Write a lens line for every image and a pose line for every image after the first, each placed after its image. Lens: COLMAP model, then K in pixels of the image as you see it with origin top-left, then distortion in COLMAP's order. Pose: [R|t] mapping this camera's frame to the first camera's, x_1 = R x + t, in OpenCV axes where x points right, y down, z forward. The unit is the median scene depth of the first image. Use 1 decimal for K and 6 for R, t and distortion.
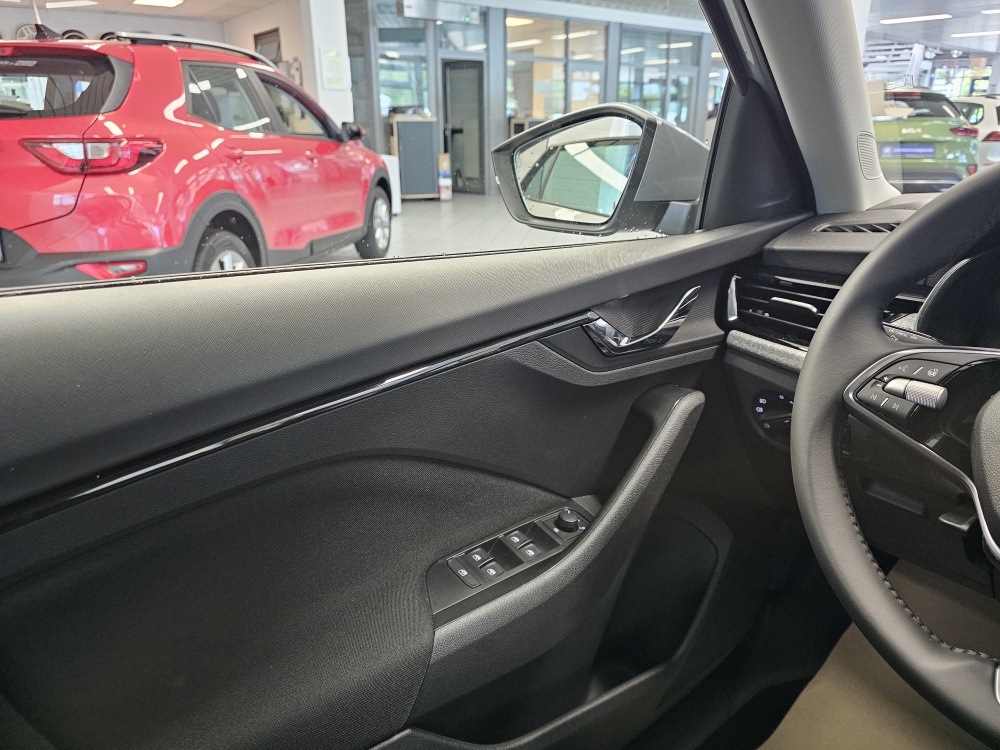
lens RADIAL K [[682.4, 0, 509.3], [0, 682.4, 364.3], [0, 0, 1]] dist [0.065736, -0.053490]
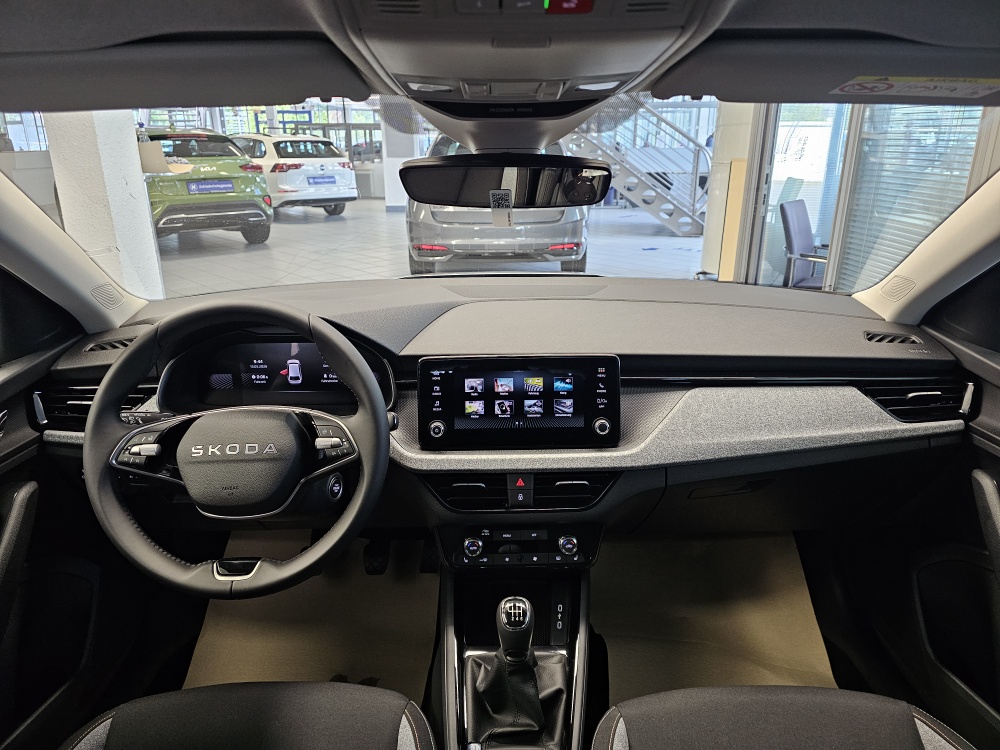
lens RADIAL K [[667.2, 0, 510.1], [0, 667.2, 373.9], [0, 0, 1]] dist [0.071625, -0.082746]
pose [[0.631236, -0.249739, 0.734283, -0.064165], [0.255898, 0.960787, 0.106790, -0.065201], [-0.732159, 0.120491, 0.670392, -0.639911]]
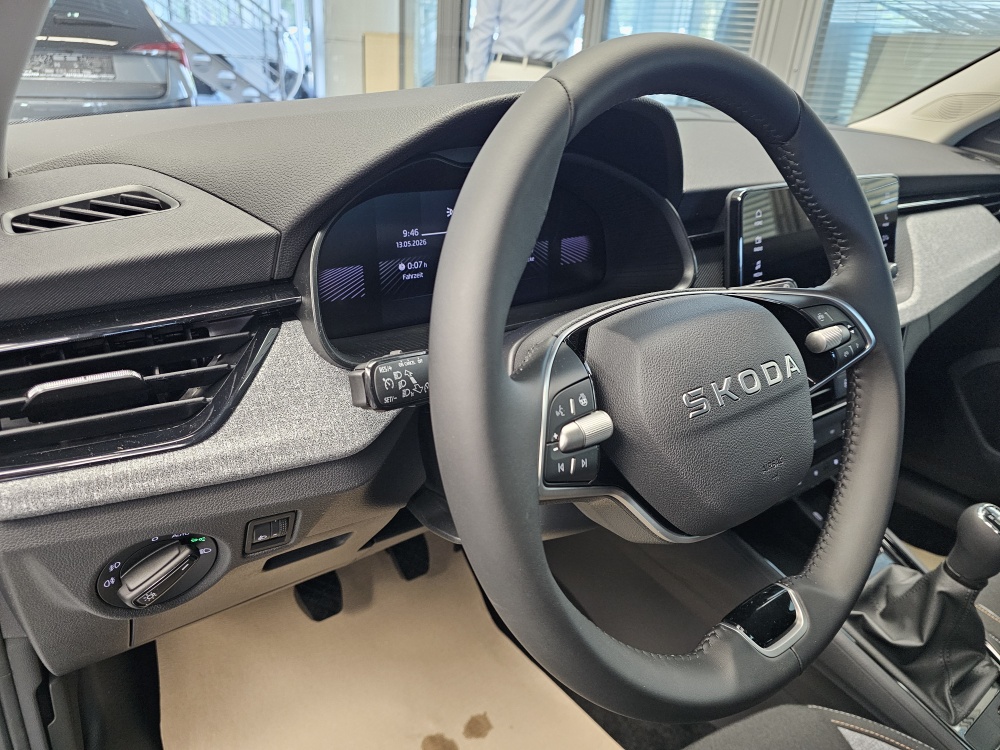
lens RADIAL K [[687.5, 0, 520.7], [0, 687.5, 376.1], [0, 0, 1]] dist [0.009416, -0.000422]
pose [[0.046660, -0.418684, 0.906933, -0.035308], [0.263764, 0.880862, 0.393078, -0.197848], [-0.963458, 0.220875, 0.151535, 0.582564]]
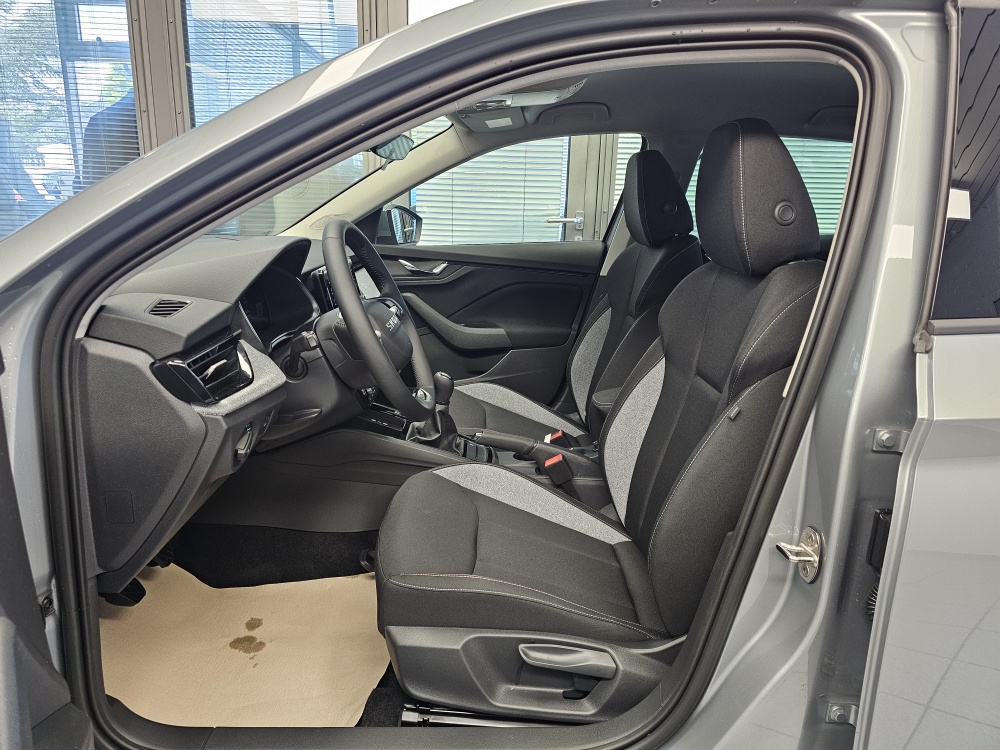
lens RADIAL K [[663.0, 0, 496.9], [0, 663.0, 362.6], [0, 0, 1]] dist [0.060973, -0.091450]
pose [[-0.773061, -0.164935, 0.612513, -0.757802], [0.191799, 0.859630, 0.473549, -0.574757], [-0.604640, 0.483562, -0.632913, 1.437036]]
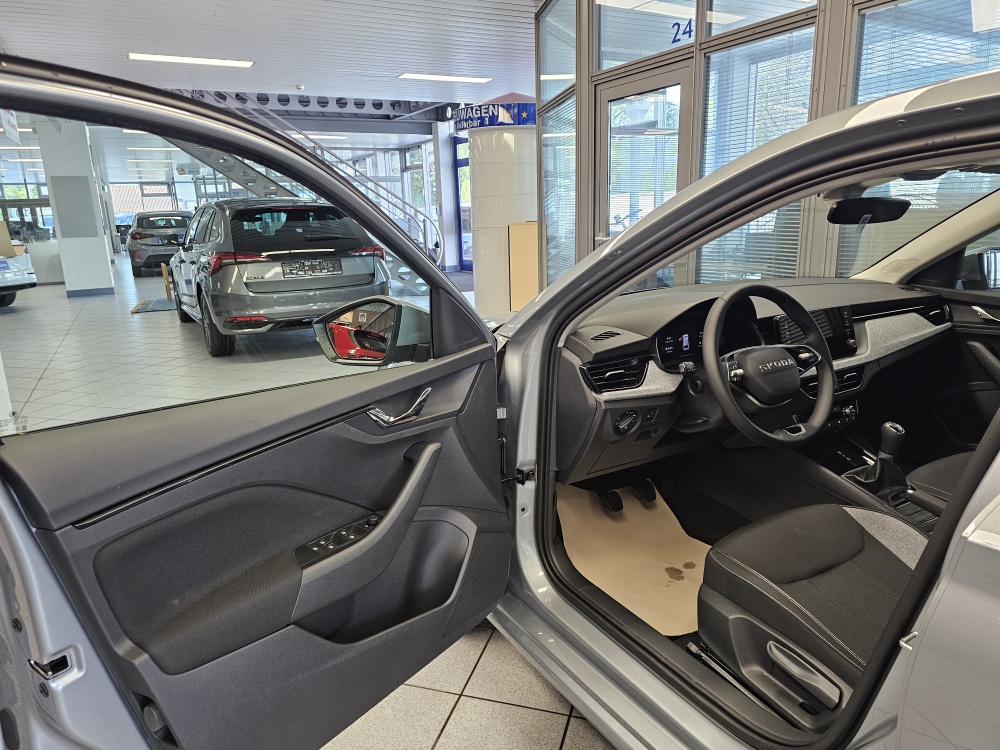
lens RADIAL K [[682.4, 0, 509.3], [0, 682.4, 364.3], [0, 0, 1]] dist [0.065736, -0.053490]
pose [[0.174100, -0.224104, 0.958888, -1.739796], [0.357349, 0.921758, 0.150544, -0.555519], [-0.917601, 0.316448, 0.240561, 0.743797]]
